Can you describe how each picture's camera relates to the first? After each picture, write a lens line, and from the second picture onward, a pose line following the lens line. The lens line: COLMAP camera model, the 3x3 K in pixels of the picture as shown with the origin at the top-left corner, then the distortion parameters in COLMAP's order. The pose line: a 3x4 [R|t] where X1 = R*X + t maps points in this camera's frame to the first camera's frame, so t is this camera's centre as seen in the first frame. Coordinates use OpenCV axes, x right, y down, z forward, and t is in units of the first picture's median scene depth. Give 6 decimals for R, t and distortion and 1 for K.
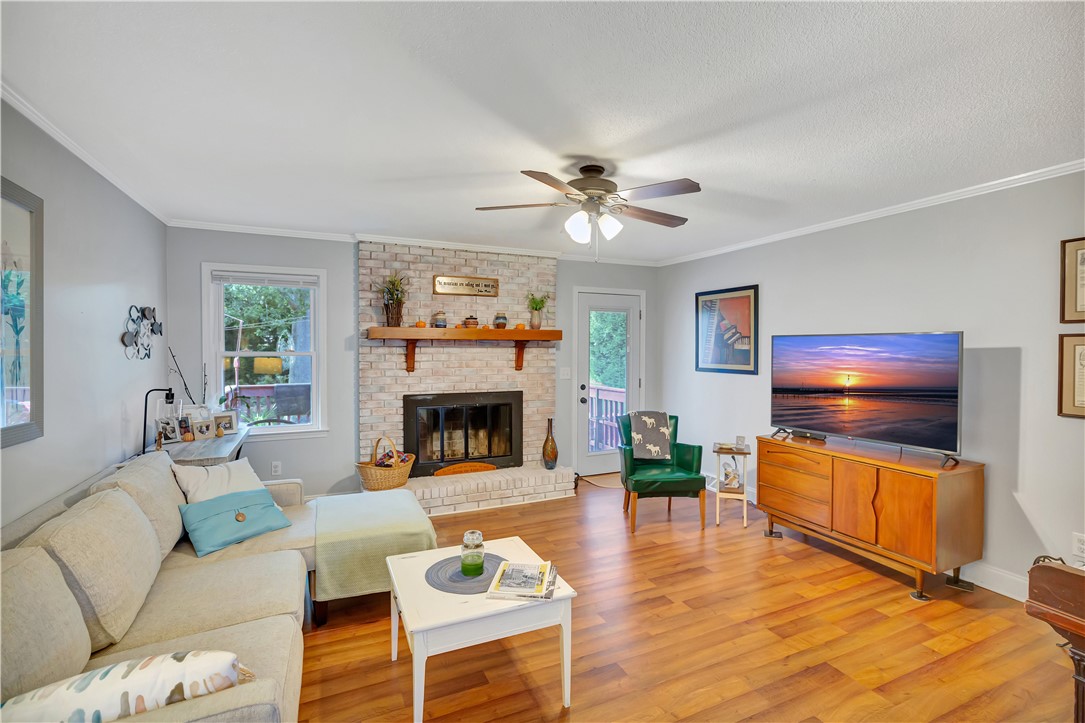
lens RADIAL K [[495.9, 0, 549.7], [0, 495.9, 360.3], [0, 0, 1]] dist [-0.010843, 0.003786]
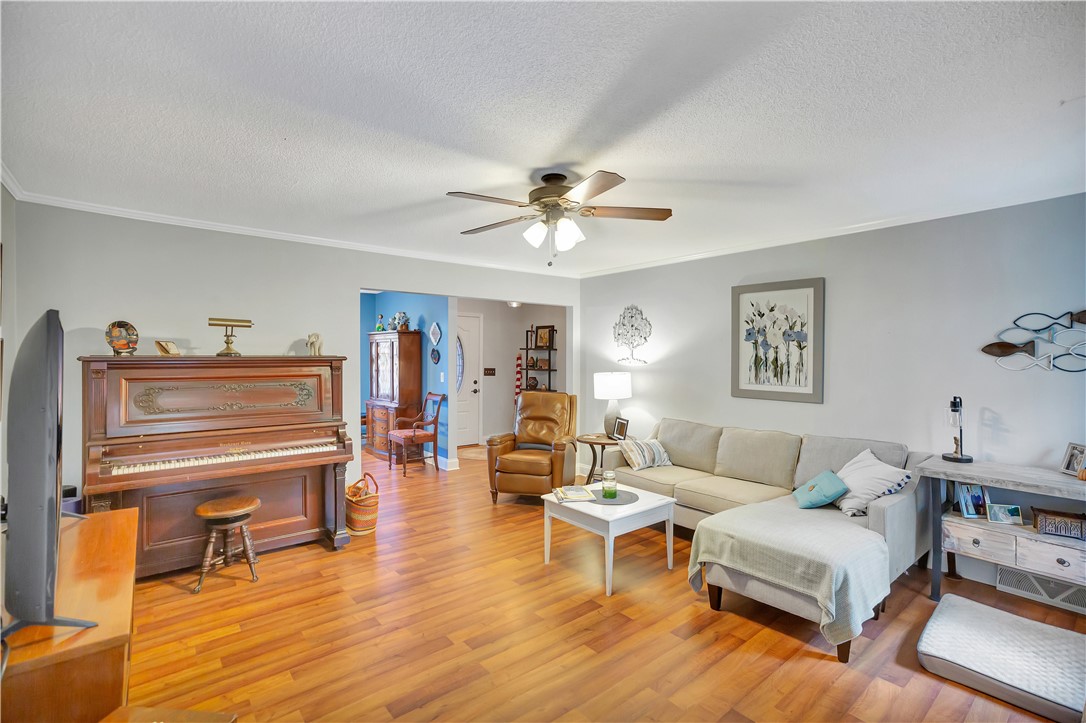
lens RADIAL K [[496.3, 0, 554.8], [0, 496.3, 358.6], [0, 0, 1]] dist [-0.010843, 0.003786]
pose [[-0.967867, -0.003518, -0.251439, 0.304192], [-0.012575, 0.999328, 0.034425, -0.048820], [0.251149, 0.036481, -0.967261, 1.803842]]
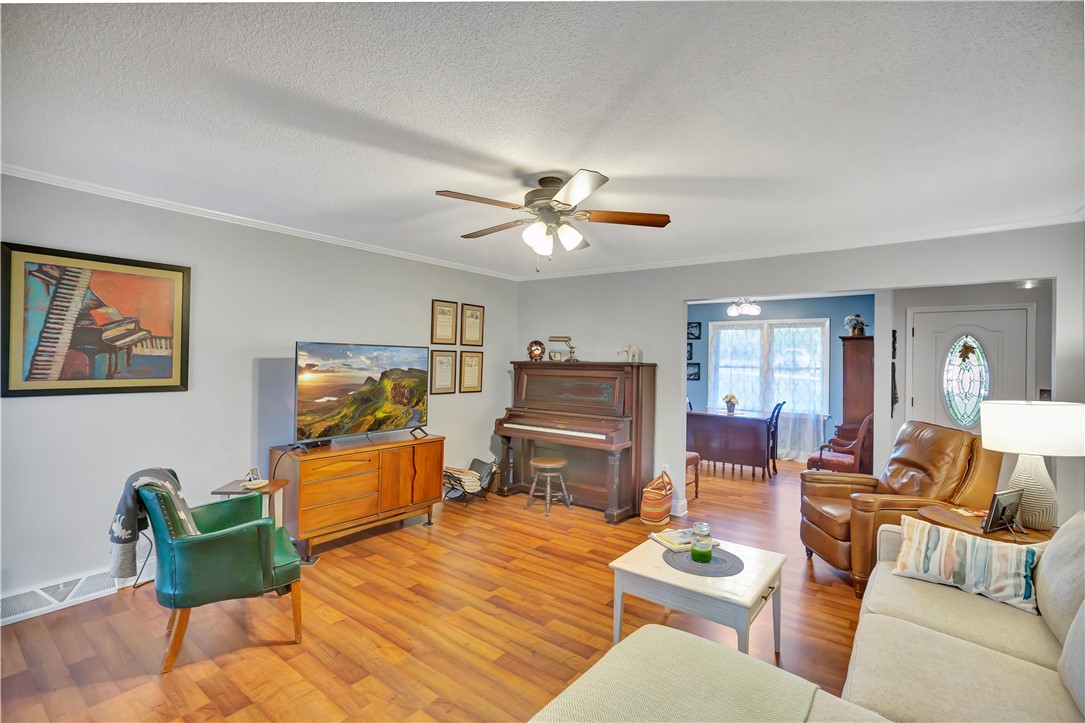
lens RADIAL K [[495.9, 0, 546.3], [0, 495.9, 354.3], [0, 0, 1]] dist [-0.010843, 0.003786]
pose [[-0.459643, 0.000977, 0.888103, -0.726838], [0.006544, 0.999976, 0.002287, -0.034970], [-0.888080, 0.006863, -0.459638, 1.335281]]
